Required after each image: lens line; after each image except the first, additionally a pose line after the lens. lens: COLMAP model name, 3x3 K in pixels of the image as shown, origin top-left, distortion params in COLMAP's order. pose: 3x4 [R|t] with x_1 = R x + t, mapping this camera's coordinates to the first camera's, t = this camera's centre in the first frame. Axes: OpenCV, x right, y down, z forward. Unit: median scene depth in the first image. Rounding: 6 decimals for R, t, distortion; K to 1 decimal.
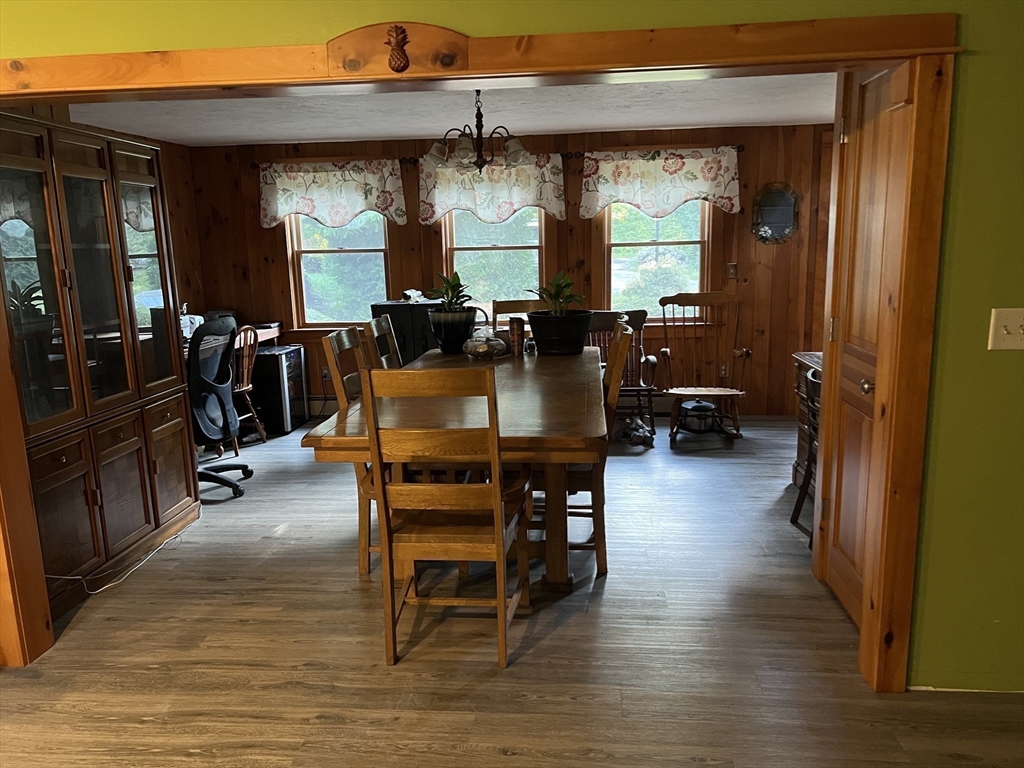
lens RADIAL K [[764.5, 0, 514.5], [0, 764.5, 388.8], [0, 0, 1]] dist [0.042718, -0.048580]
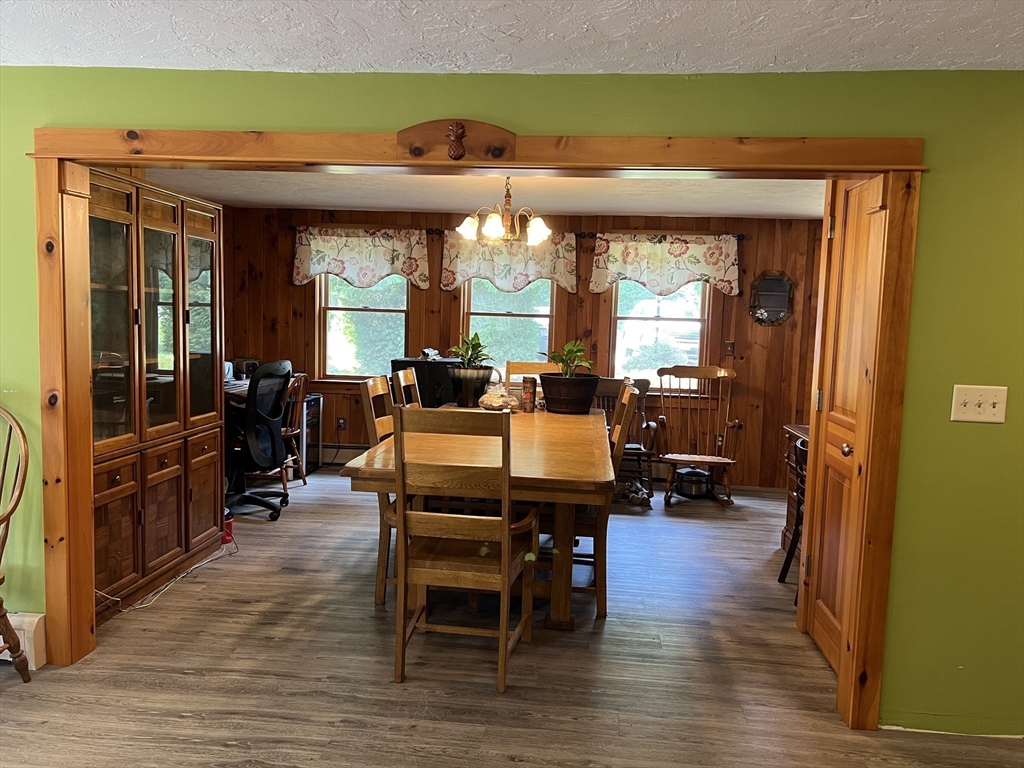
lens RADIAL K [[764.5, 0, 509.5], [0, 764.5, 383.7], [0, 0, 1]] dist [0.042718, -0.048580]
pose [[0.998367, 0.057045, -0.002896, -0.030585], [-0.057054, 0.993534, -0.098160, 0.031580], [-0.002723, 0.098165, 0.995166, -0.103670]]
